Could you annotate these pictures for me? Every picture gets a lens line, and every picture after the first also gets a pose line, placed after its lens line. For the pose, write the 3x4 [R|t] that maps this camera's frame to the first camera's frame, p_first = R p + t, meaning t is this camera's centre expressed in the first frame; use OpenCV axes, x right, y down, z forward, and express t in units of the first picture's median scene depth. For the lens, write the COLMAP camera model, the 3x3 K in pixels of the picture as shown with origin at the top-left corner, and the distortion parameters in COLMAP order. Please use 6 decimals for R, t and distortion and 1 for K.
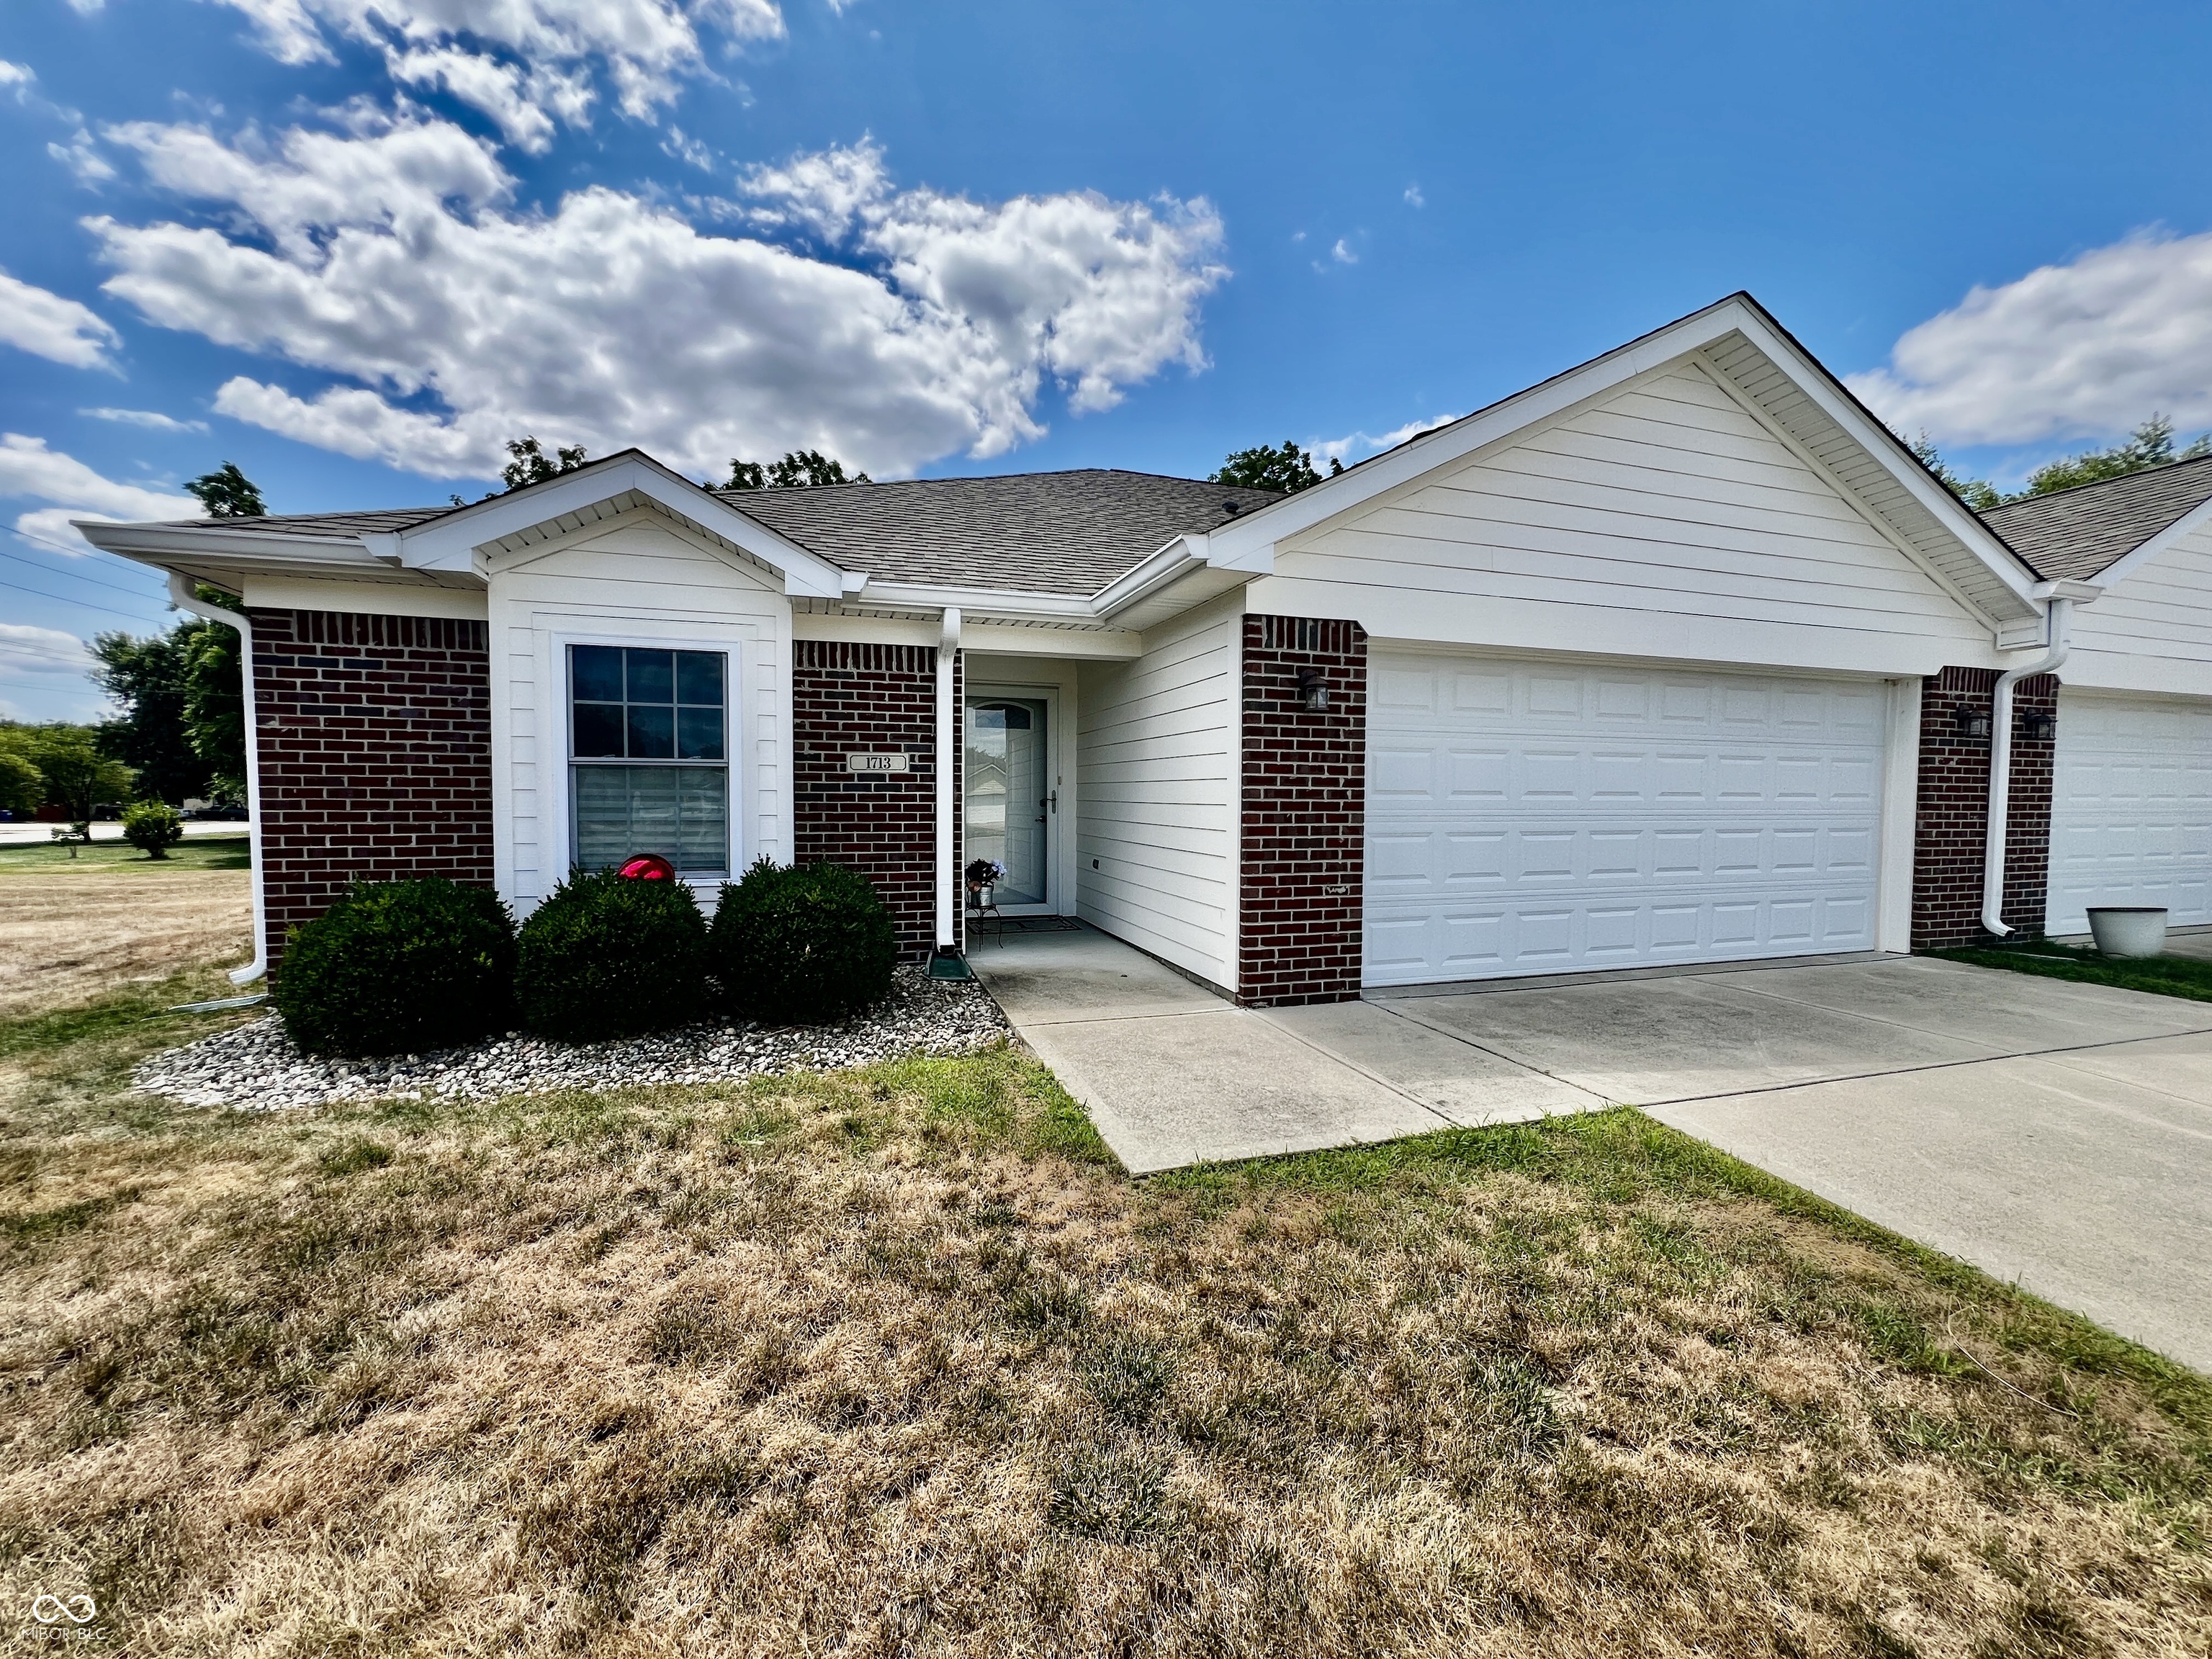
lens RADIAL K [[889.2, 0, 1109.3], [0, 889.2, 833.7], [0, 0, 1]] dist [-0.002821, 0.000847]
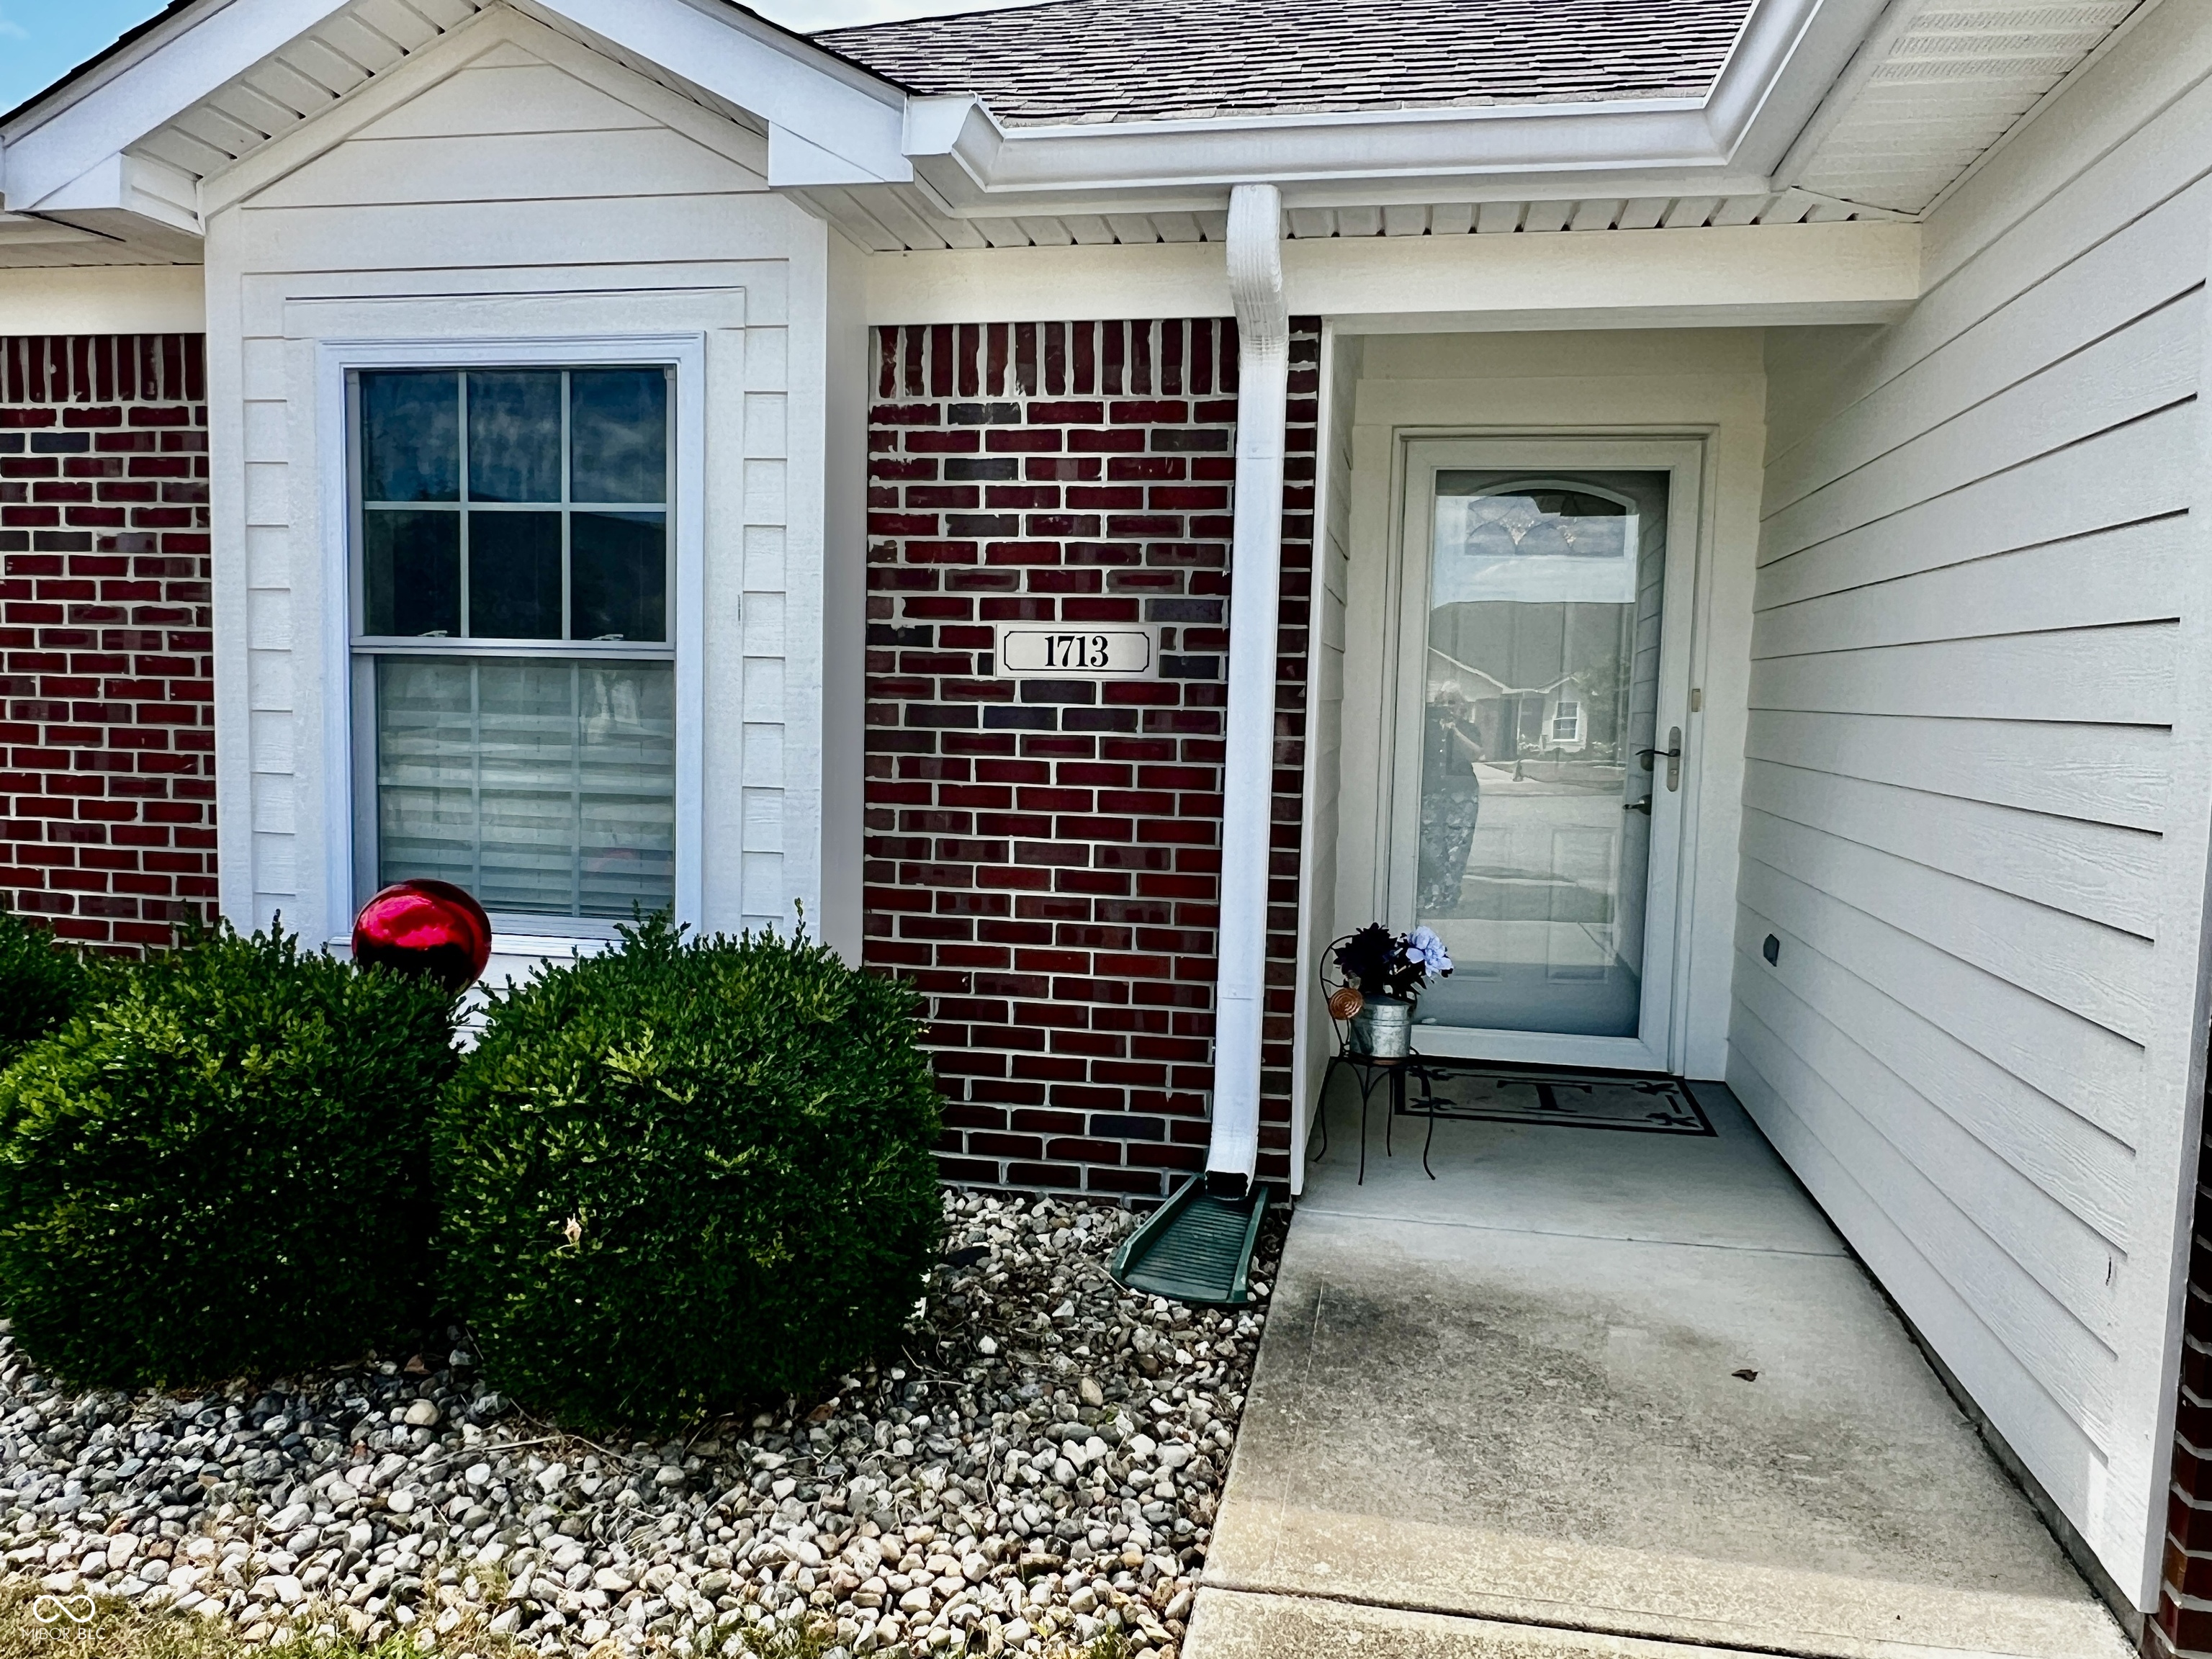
lens RADIAL K [[1664.8, 0, 1101.3], [0, 1664.8, 843.2], [0, 0, 1]] dist [0.004728, -0.006419]
pose [[0.872095, 0.059994, -0.485645, 0.088843], [-0.040847, 0.997917, 0.049927, -0.036551], [0.487629, -0.023704, 0.872729, 0.416864]]
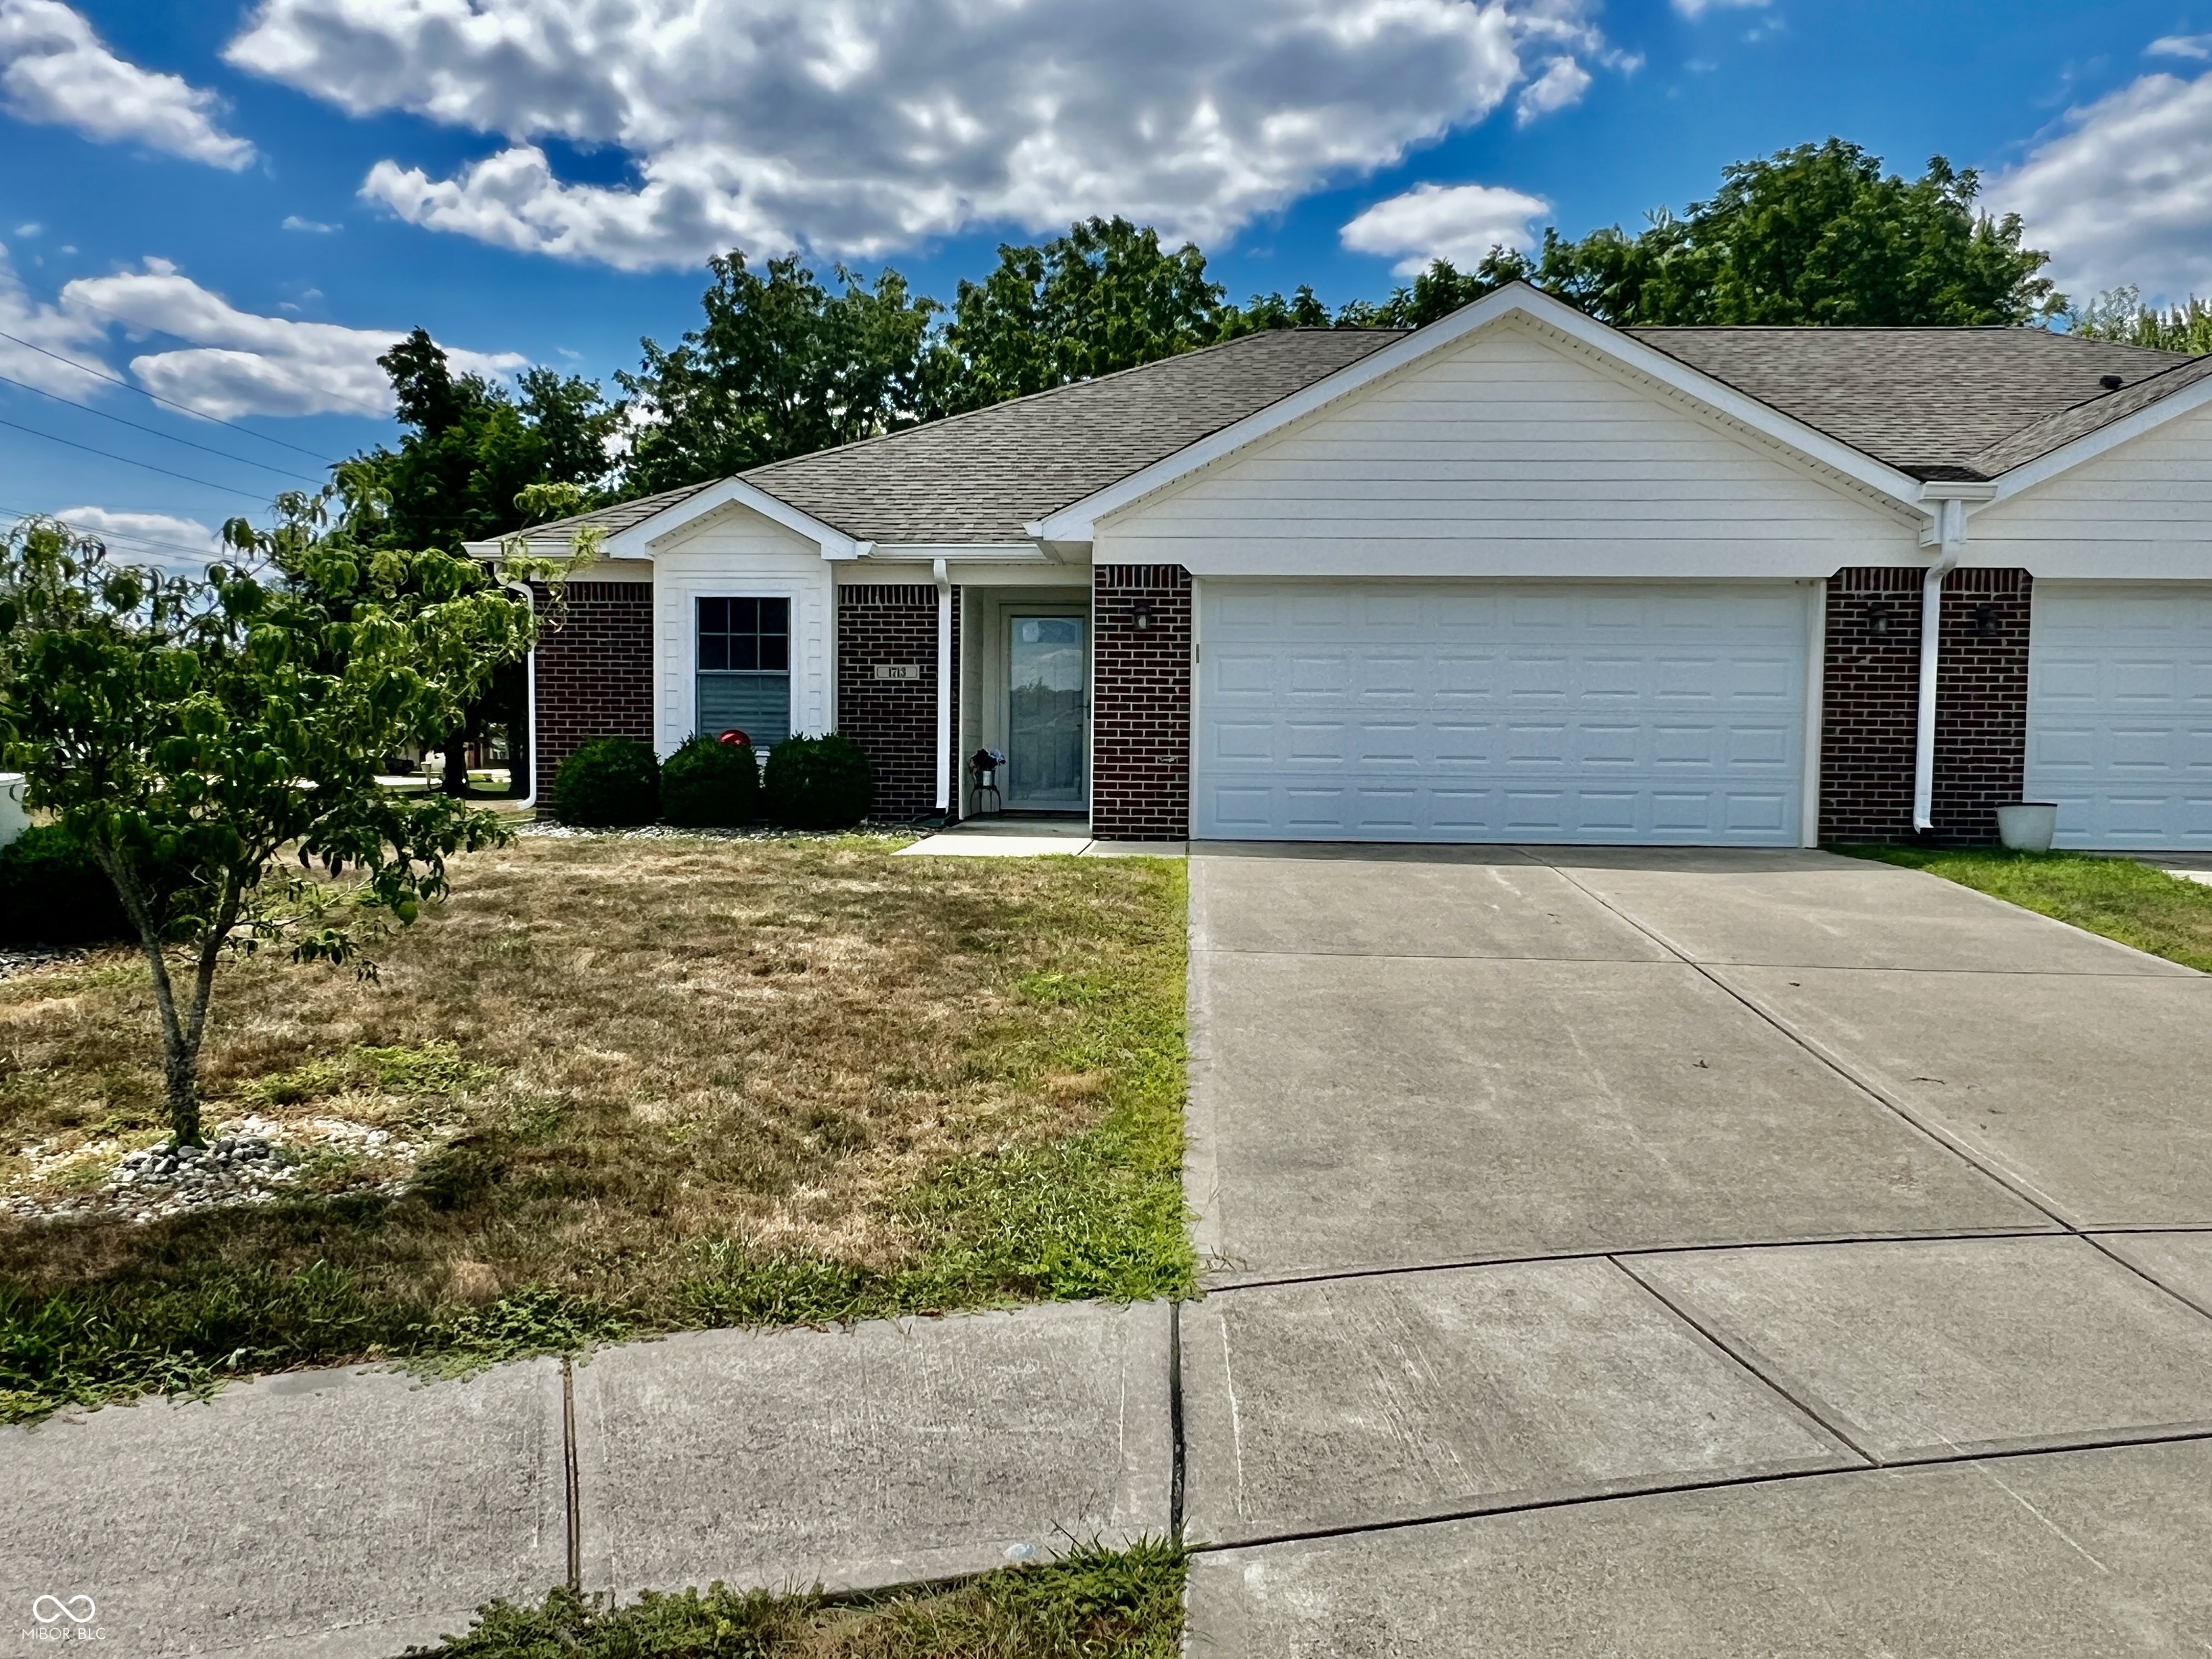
lens RADIAL K [[1664.8, 0, 1107.6], [0, 1664.8, 835.6], [0, 0, 1]] dist [0.004728, -0.006419]
pose [[0.934967, 0.023205, -0.353976, 0.967996], [-0.020337, 0.999723, 0.011821, 0.135879], [0.354152, -0.003853, 0.935180, -1.290490]]
